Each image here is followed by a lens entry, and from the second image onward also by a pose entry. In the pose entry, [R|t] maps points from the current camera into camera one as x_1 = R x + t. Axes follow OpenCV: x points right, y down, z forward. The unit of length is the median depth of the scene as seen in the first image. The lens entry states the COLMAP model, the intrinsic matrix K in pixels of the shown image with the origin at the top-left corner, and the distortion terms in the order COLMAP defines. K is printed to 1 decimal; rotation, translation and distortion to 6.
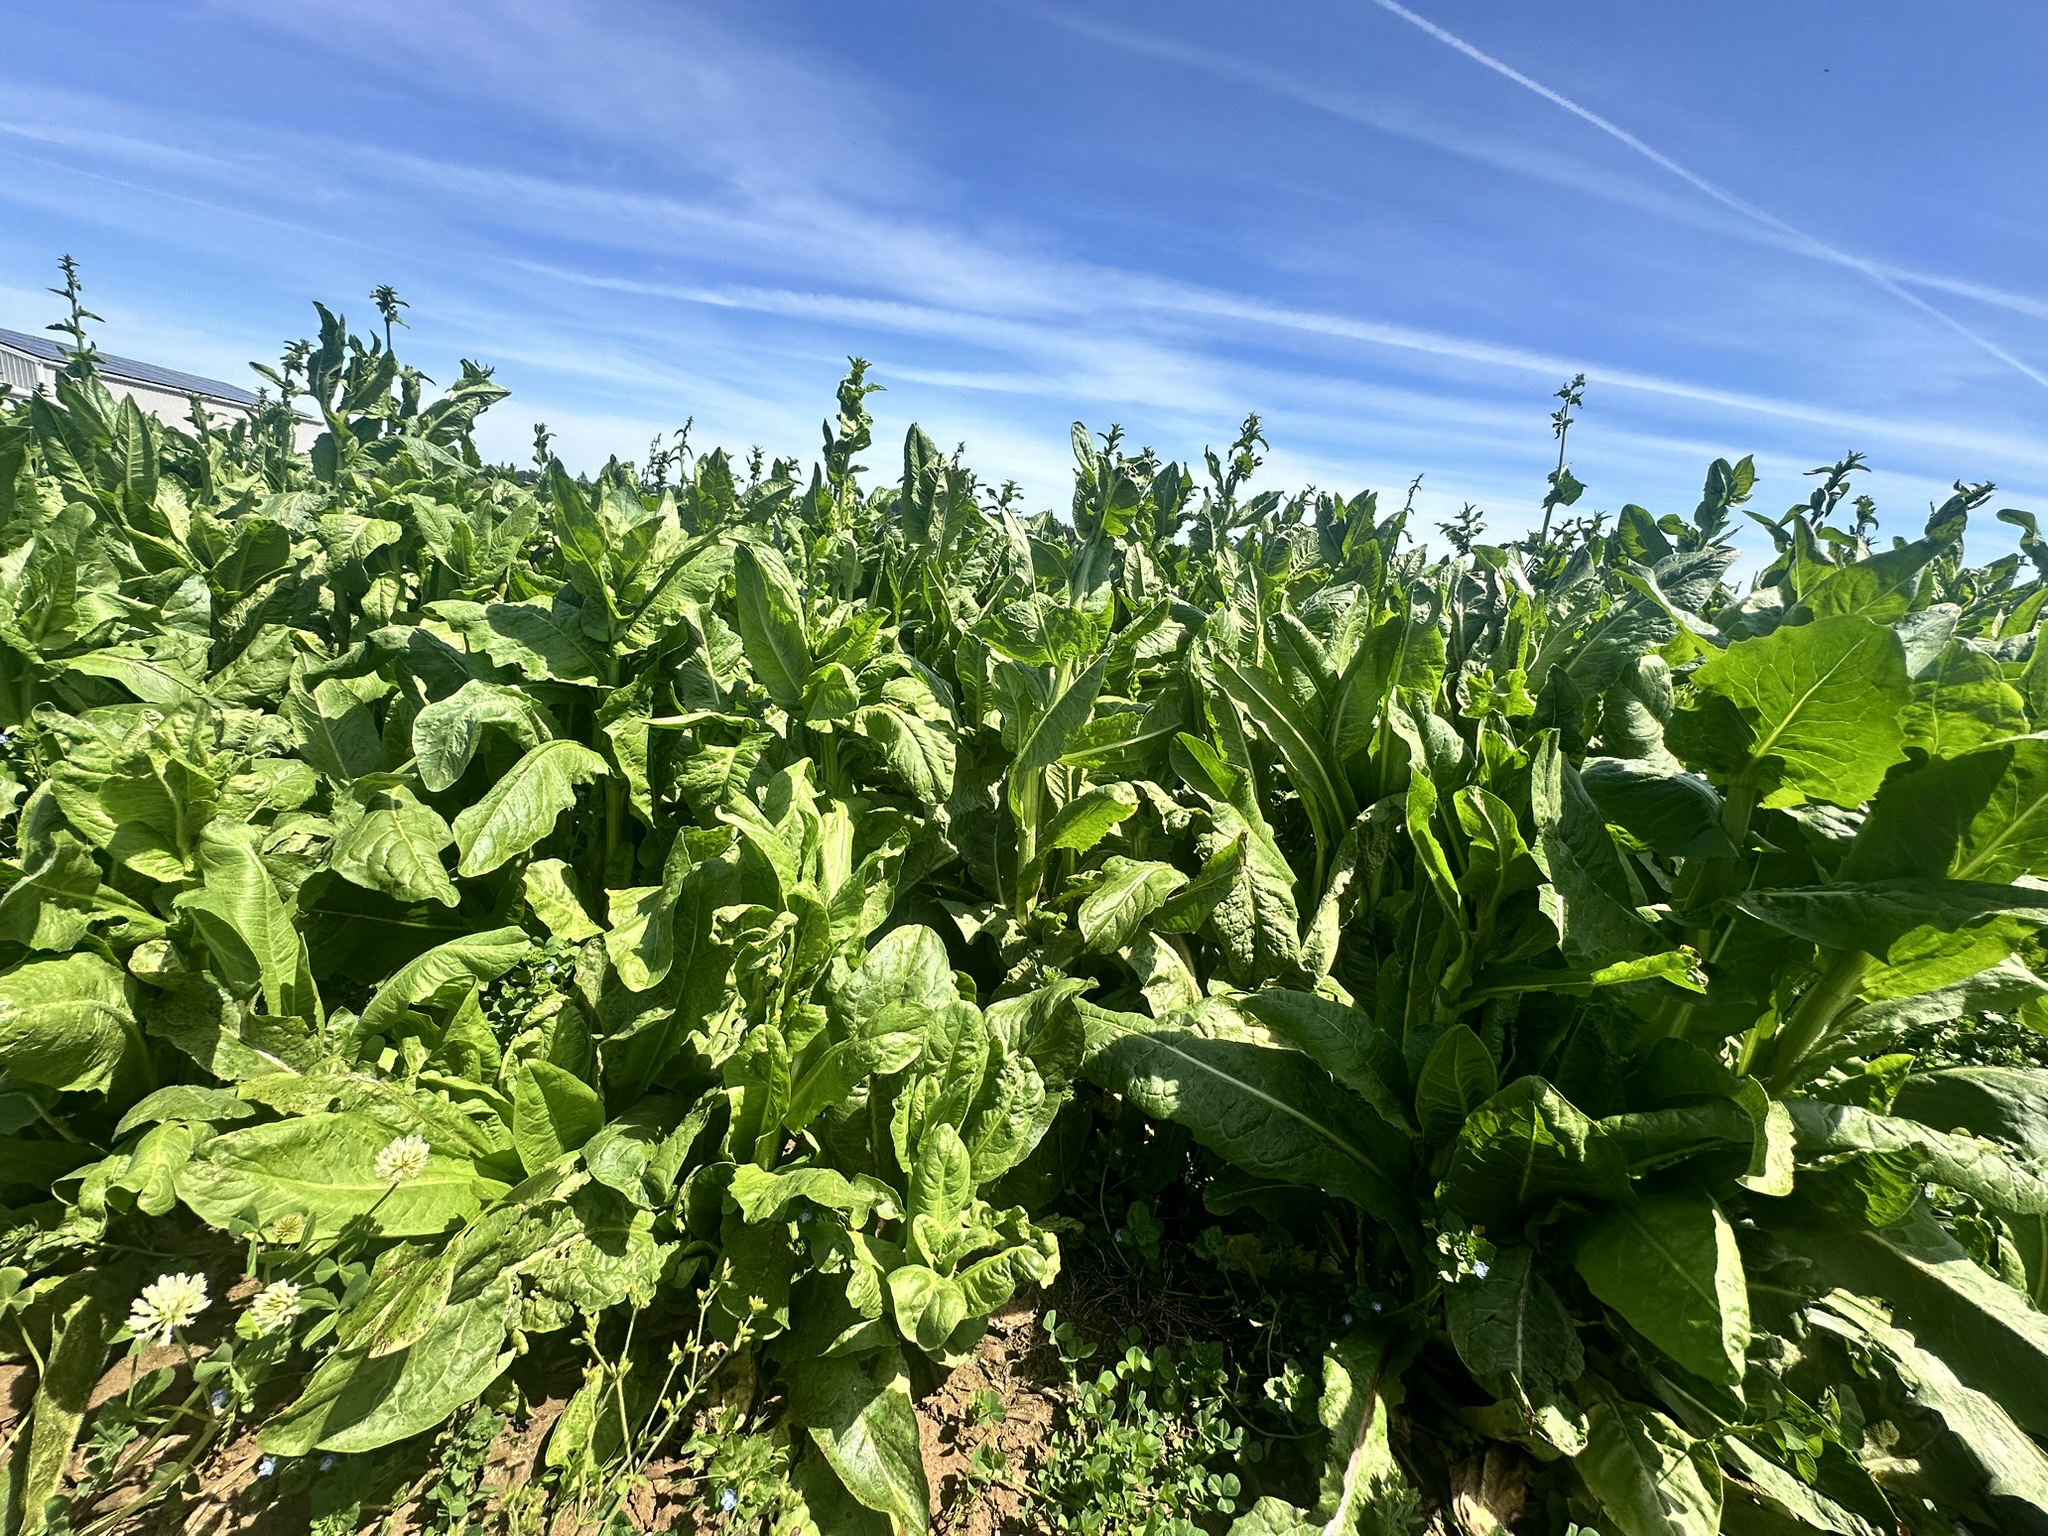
lens RADIAL K [[806.2, 0, 1024.0], [0, 806.2, 768.0], [0, 0, 1]] dist [-0.019138, 0.000096]
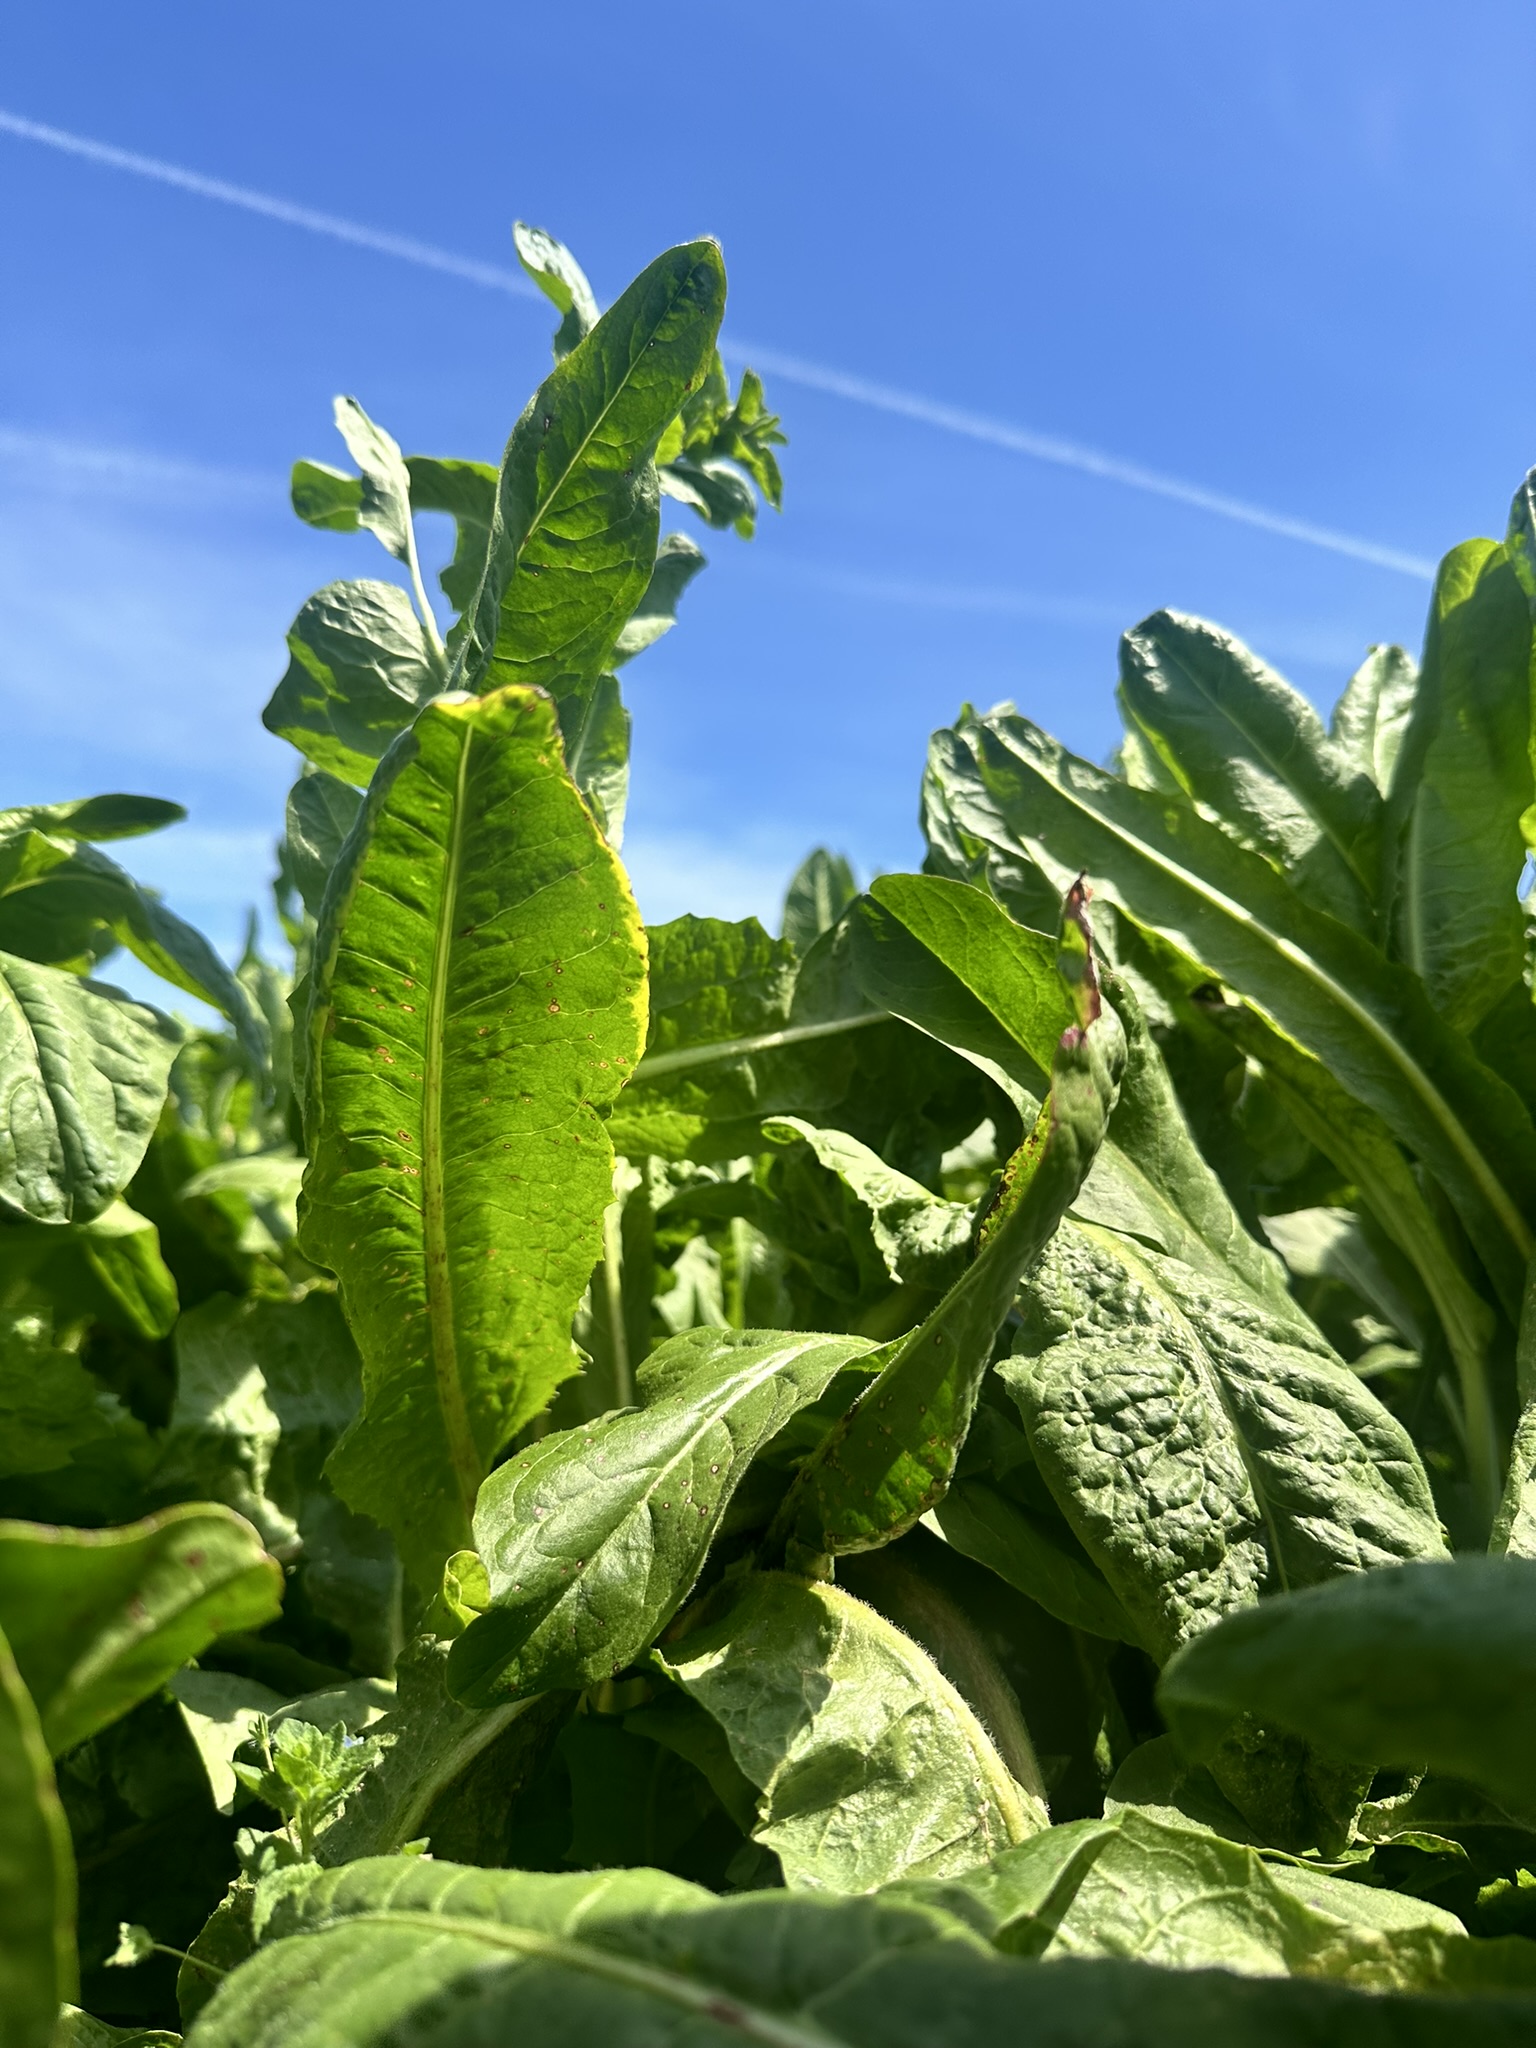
lens RADIAL K [[1485.3, 0, 768.0], [0, 1485.3, 1024.0], [0, 0, 1]] dist [-0.034968, -0.008097]
pose [[0.996482, -0.081398, -0.019959, 0.164685], [0.064611, 0.897798, -0.435643, 0.243437], [0.053380, 0.432820, 0.899898, 0.544608]]
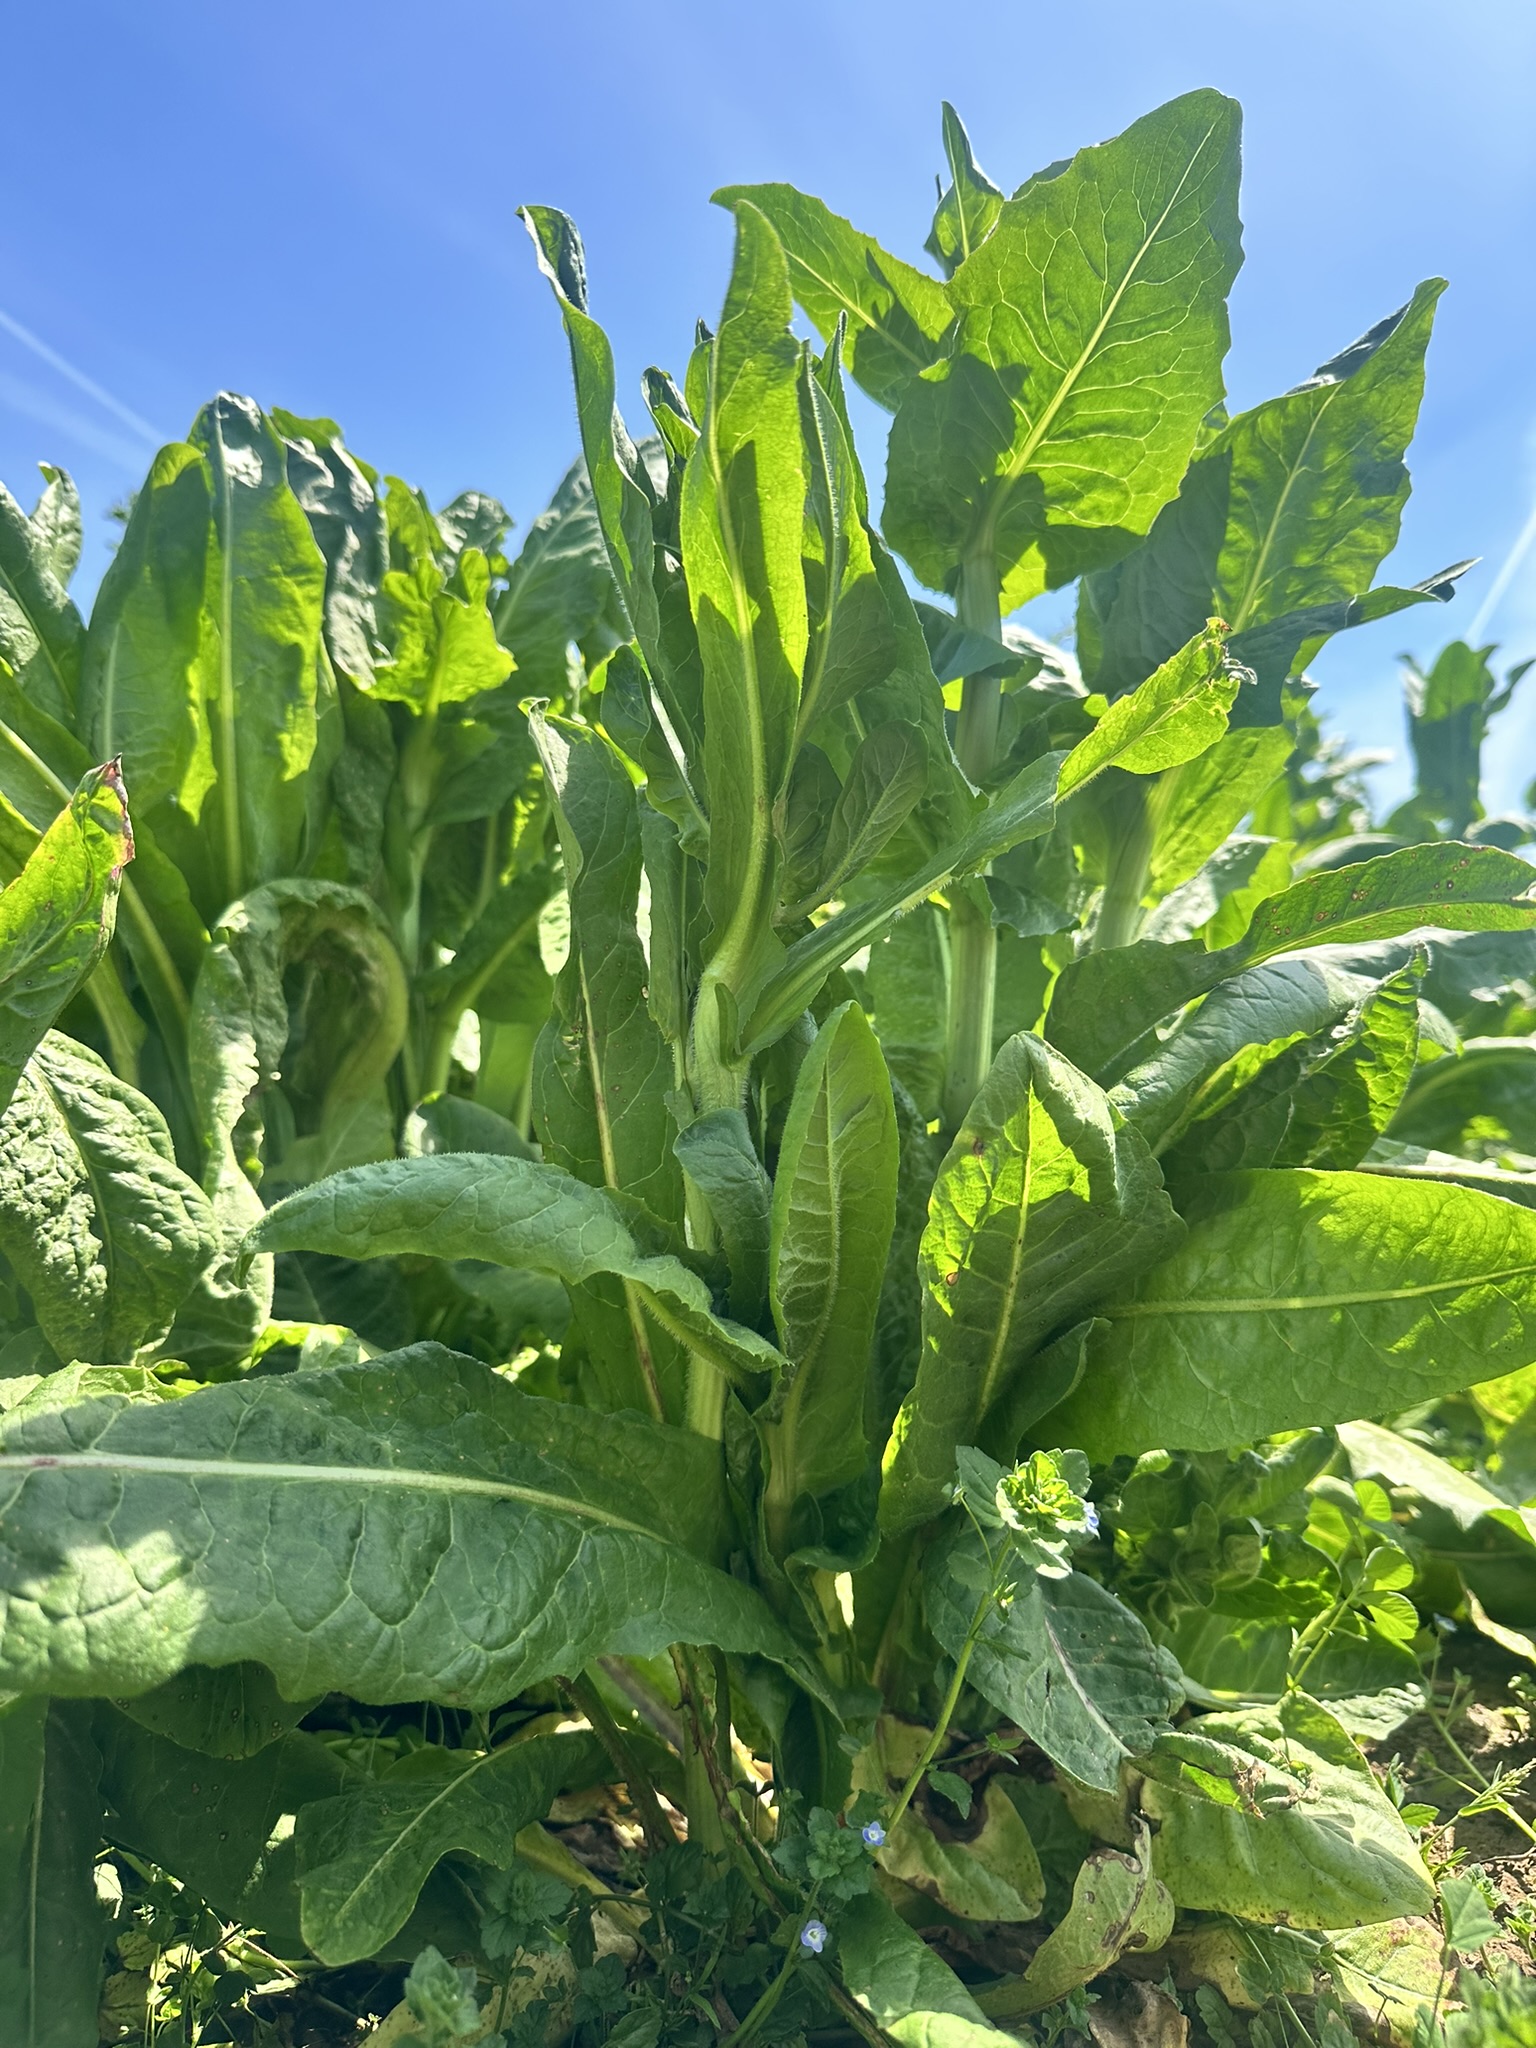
lens RADIAL K [[1485.3, 0, 768.0], [0, 1485.3, 1024.0], [0, 0, 1]] dist [-0.034968, -0.008097]
pose [[0.529887, -0.102989, 0.841791, -0.081809], [0.262763, 0.963690, -0.047501, 0.237962], [-0.806334, 0.246362, 0.537709, 0.412535]]
